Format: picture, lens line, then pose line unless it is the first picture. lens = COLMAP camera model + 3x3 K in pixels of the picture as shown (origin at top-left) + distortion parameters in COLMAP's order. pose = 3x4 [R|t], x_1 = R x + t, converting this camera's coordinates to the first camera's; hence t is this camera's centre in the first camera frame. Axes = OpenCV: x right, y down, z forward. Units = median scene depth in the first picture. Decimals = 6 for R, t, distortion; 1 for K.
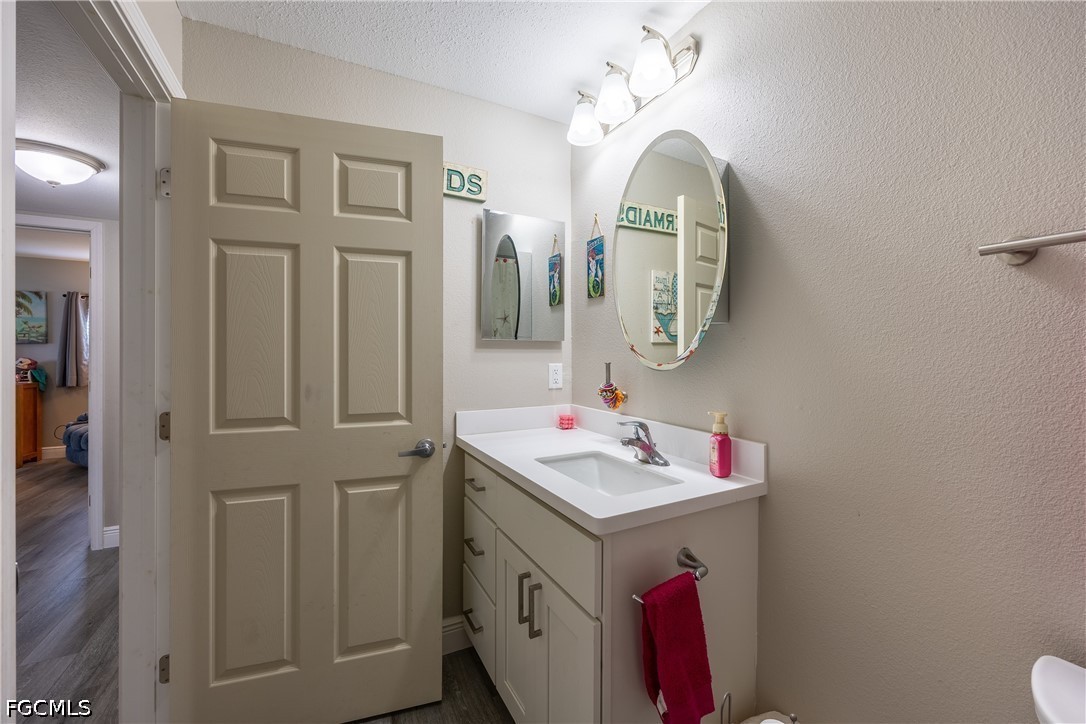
lens RADIAL K [[422.1, 0, 543.3], [0, 422.1, 352.2], [0, 0, 1]] dist [-0.000117, 0.000026]
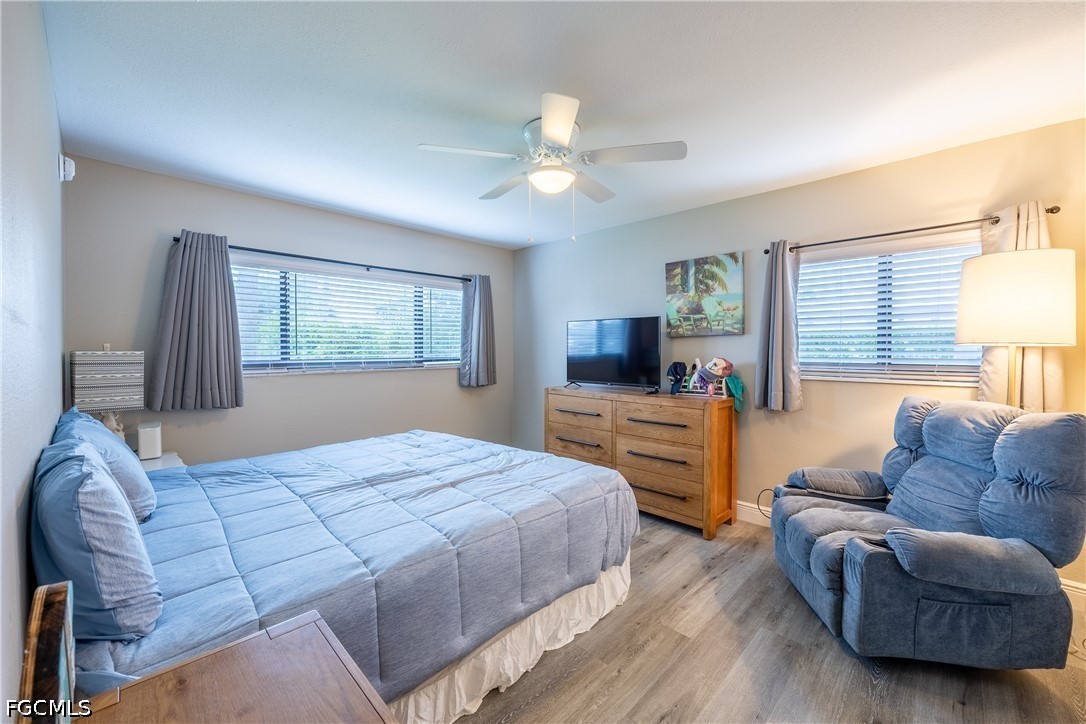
lens RADIAL K [[422.1, 0, 543.3], [0, 422.1, 352.2], [0, 0, 1]] dist [-0.000117, 0.000026]
pose [[0.306630, 0.006355, -0.951807, -0.683708], [-0.004331, 0.999977, 0.005282, 0.002631], [0.951819, 0.002502, 0.306651, 0.536633]]
